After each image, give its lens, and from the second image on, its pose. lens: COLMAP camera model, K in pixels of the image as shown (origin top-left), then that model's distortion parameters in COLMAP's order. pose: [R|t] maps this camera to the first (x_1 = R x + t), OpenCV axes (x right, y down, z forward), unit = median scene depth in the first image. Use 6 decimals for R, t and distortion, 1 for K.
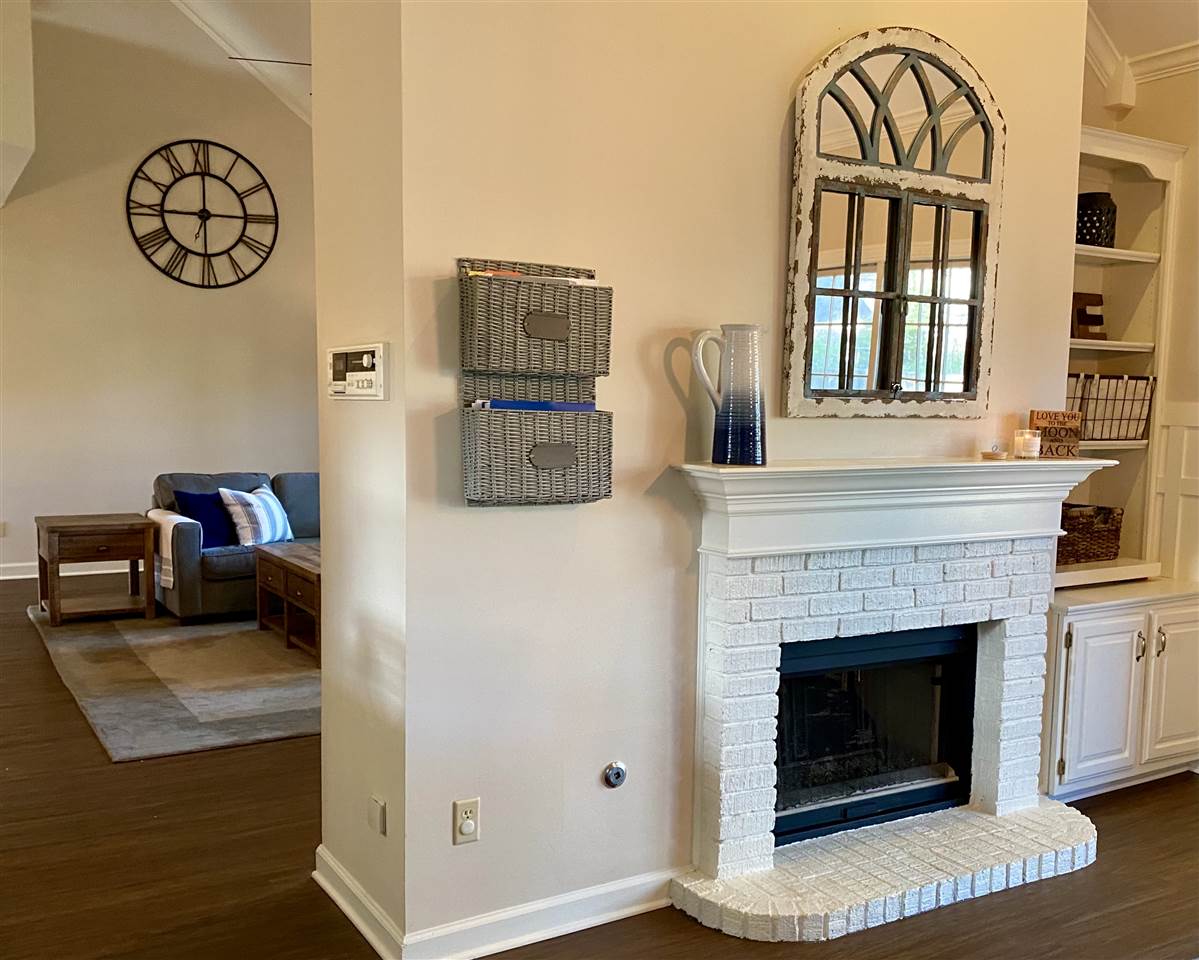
lens RADIAL K [[1170.2, 0, 601.0], [0, 1170.2, 480.9], [0, 0, 1]] dist [0.017901, 0.000000]
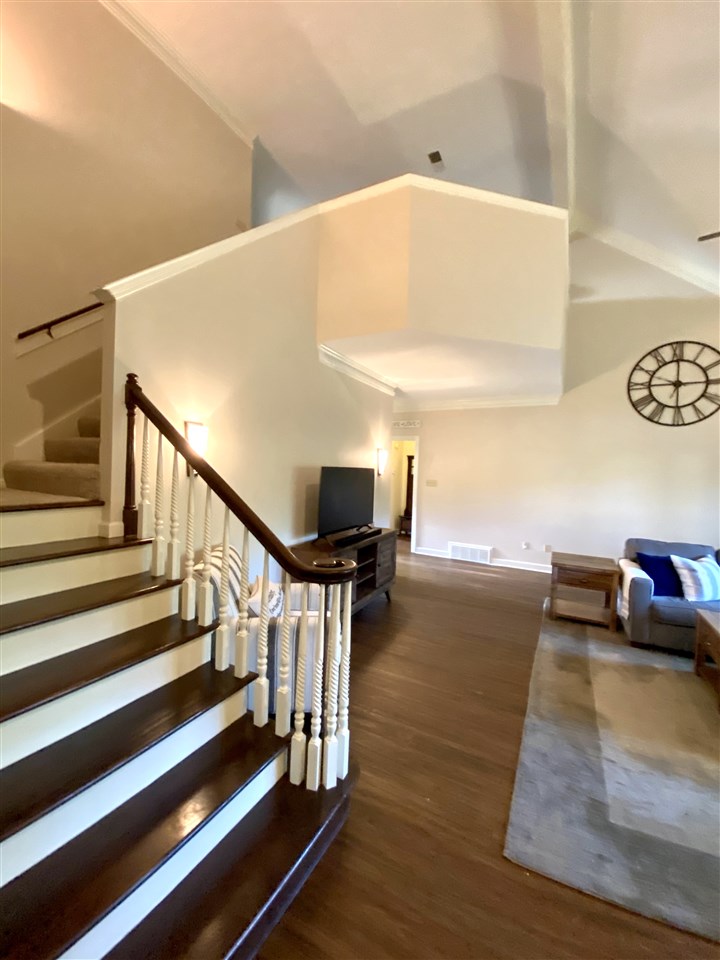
lens RADIAL K [[383.9, 0, 360.0], [0, 383.9, 481.0], [0, 0, 1]] dist [-0.016773, -0.000364]
pose [[0.514781, 0.039587, -0.856407, -0.098085], [-0.085993, 0.996280, -0.005637, -0.042536], [0.852998, 0.076547, 0.516270, 0.333003]]
